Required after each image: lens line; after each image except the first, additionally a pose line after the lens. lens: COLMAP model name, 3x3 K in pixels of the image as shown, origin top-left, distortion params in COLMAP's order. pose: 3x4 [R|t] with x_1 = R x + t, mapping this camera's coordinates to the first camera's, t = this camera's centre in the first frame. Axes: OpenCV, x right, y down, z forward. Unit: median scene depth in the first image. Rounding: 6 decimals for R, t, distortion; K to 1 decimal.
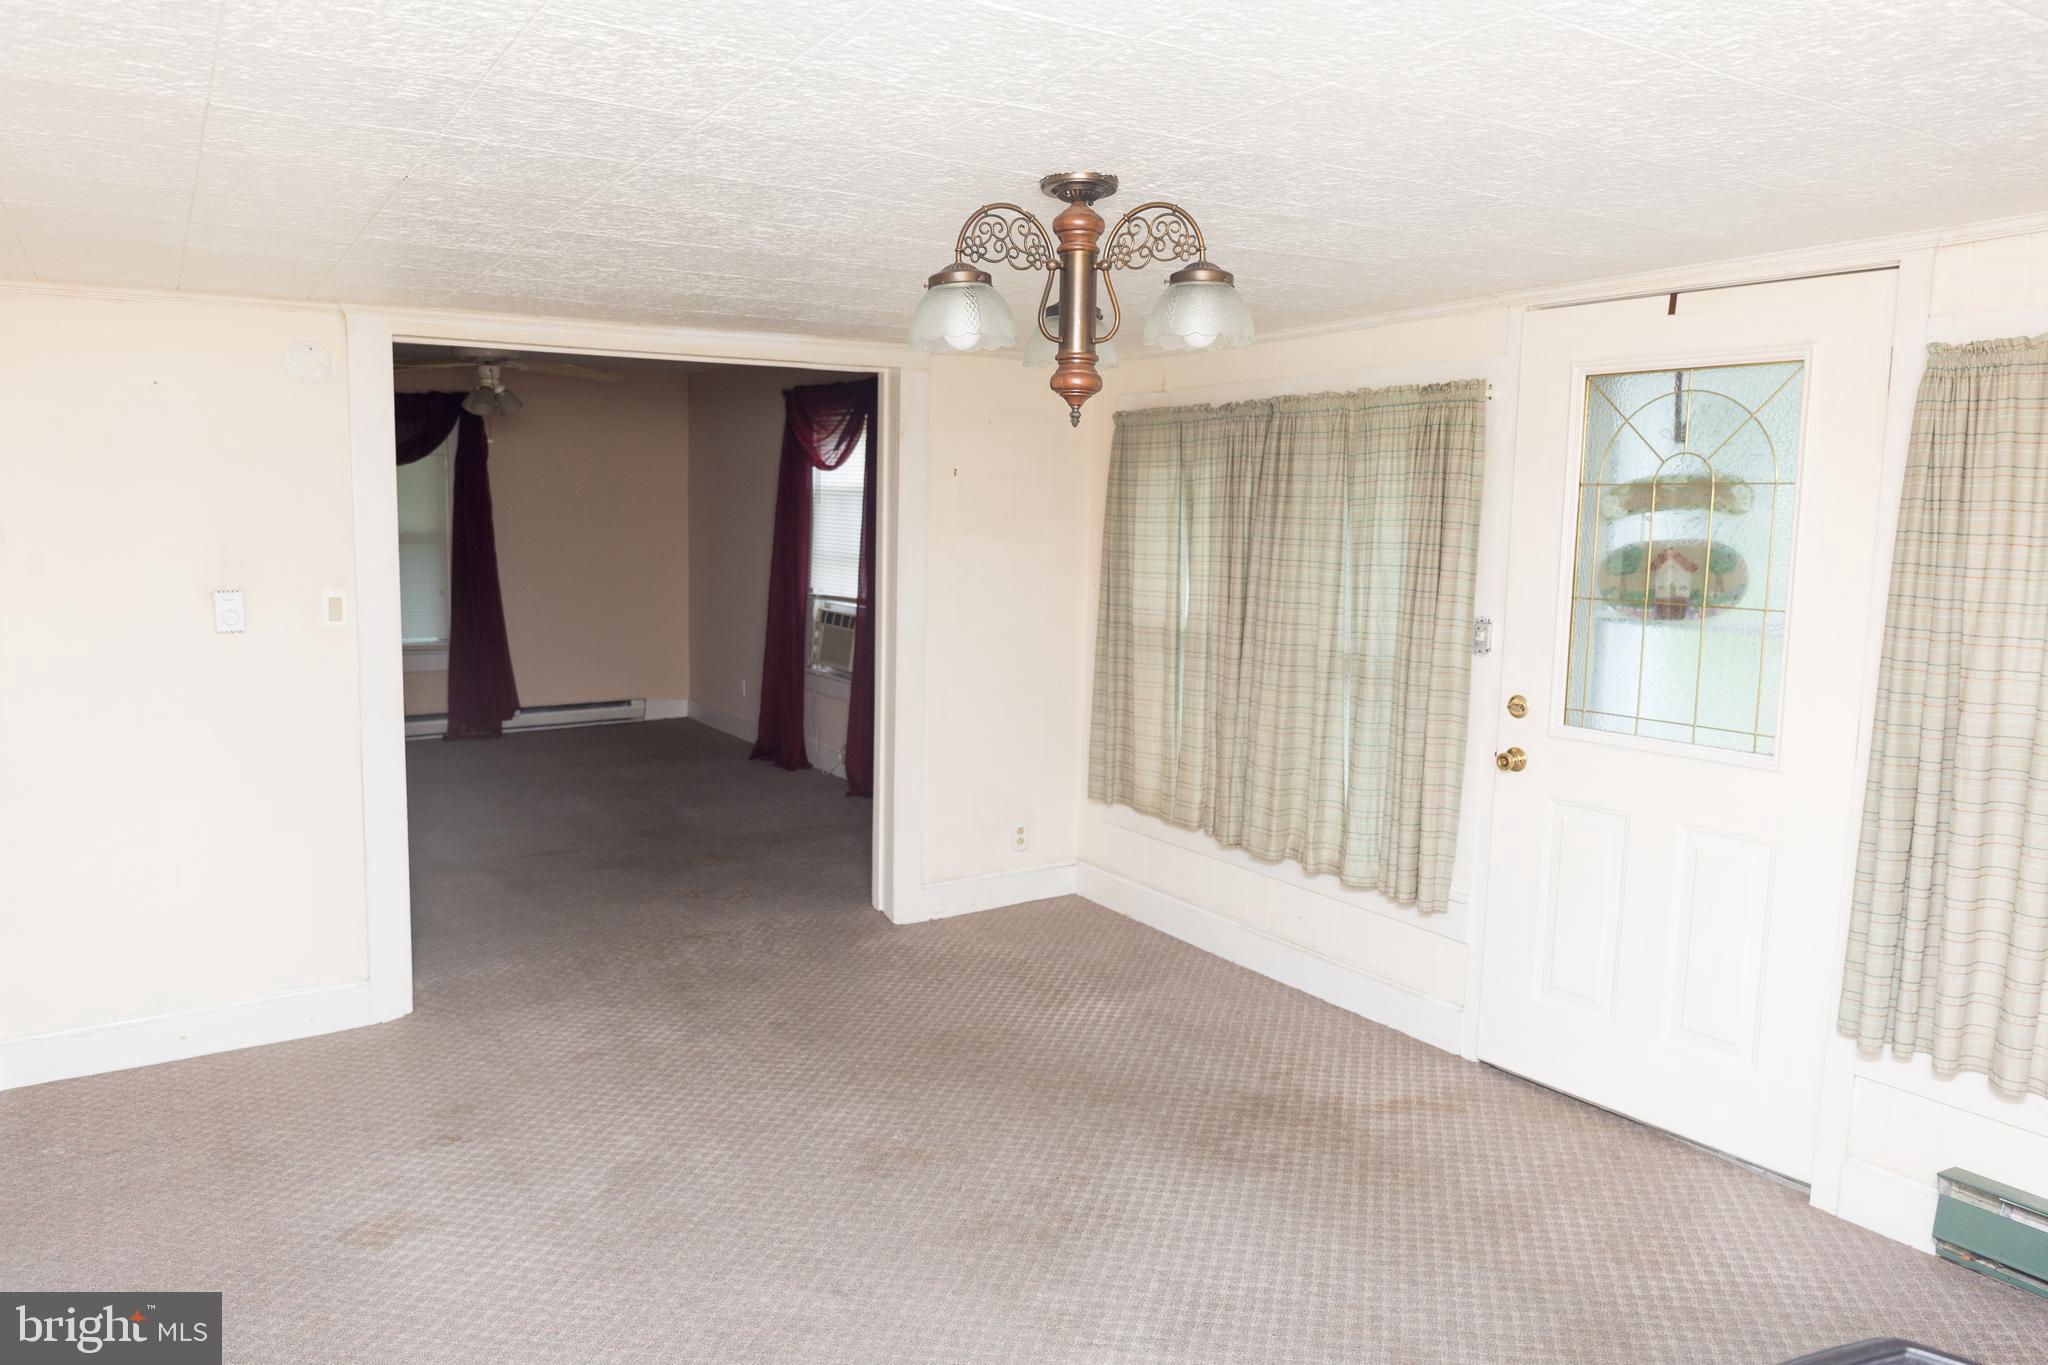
lens RADIAL K [[1424.8, 0, 929.0], [0, 1424.8, 683.1], [0, 0, 1]] dist [-0.001329, -0.001573]
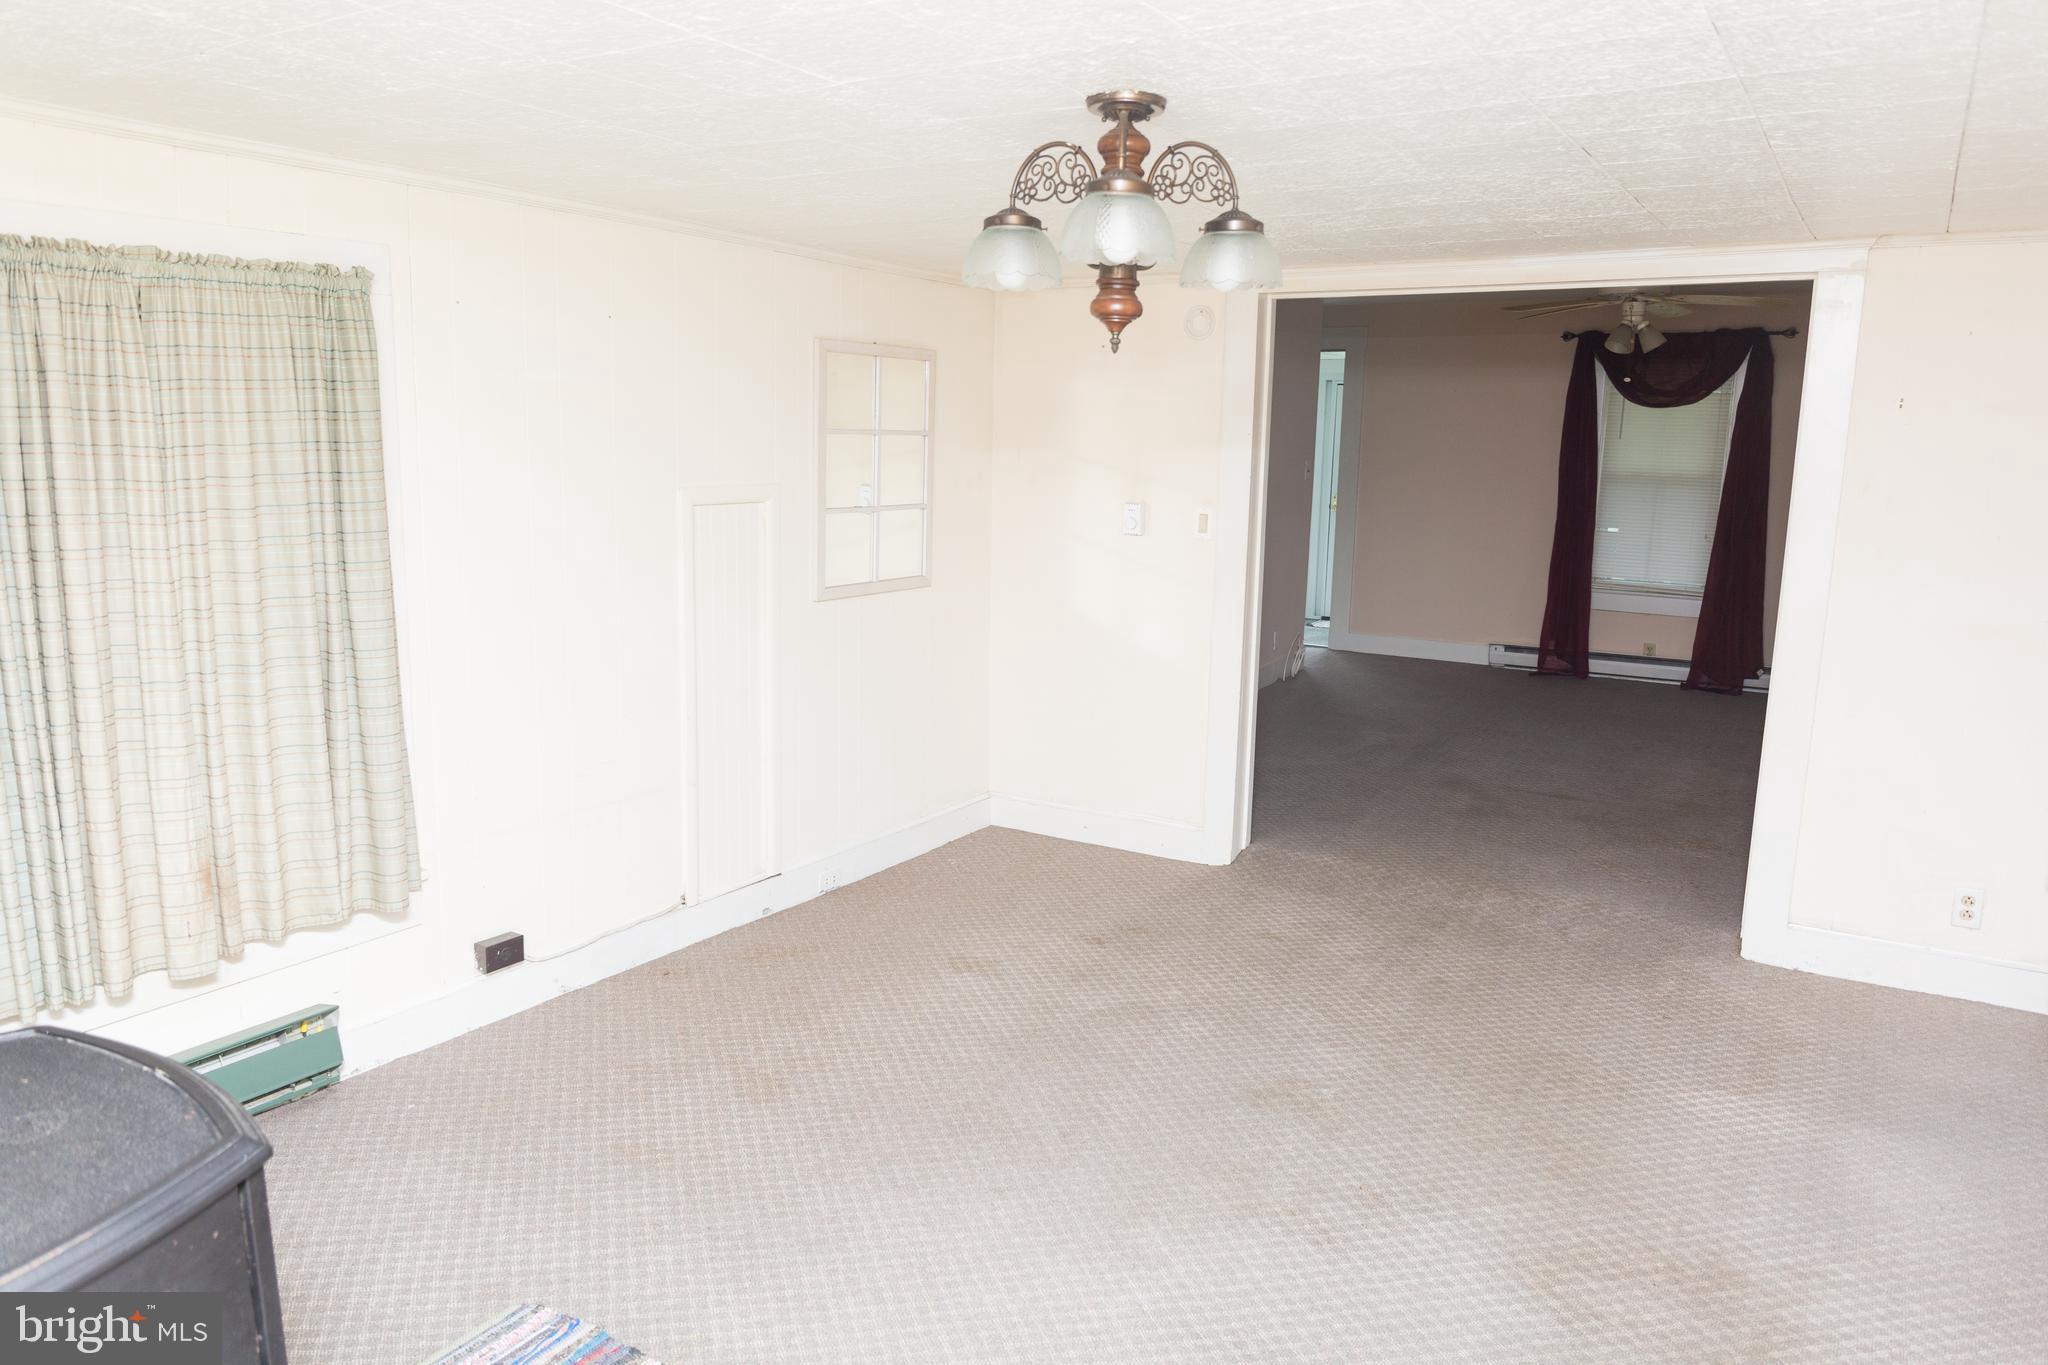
lens RADIAL K [[1390.9, 0, 1024.0], [0, 1390.9, 682.5], [0, 0, 1]] dist [-0.010076, -0.004384]
pose [[0.432352, 0.158847, -0.887603, 0.974188], [-0.123658, 0.985506, 0.116134, -0.058791], [0.893185, 0.059549, 0.445728, 0.529149]]
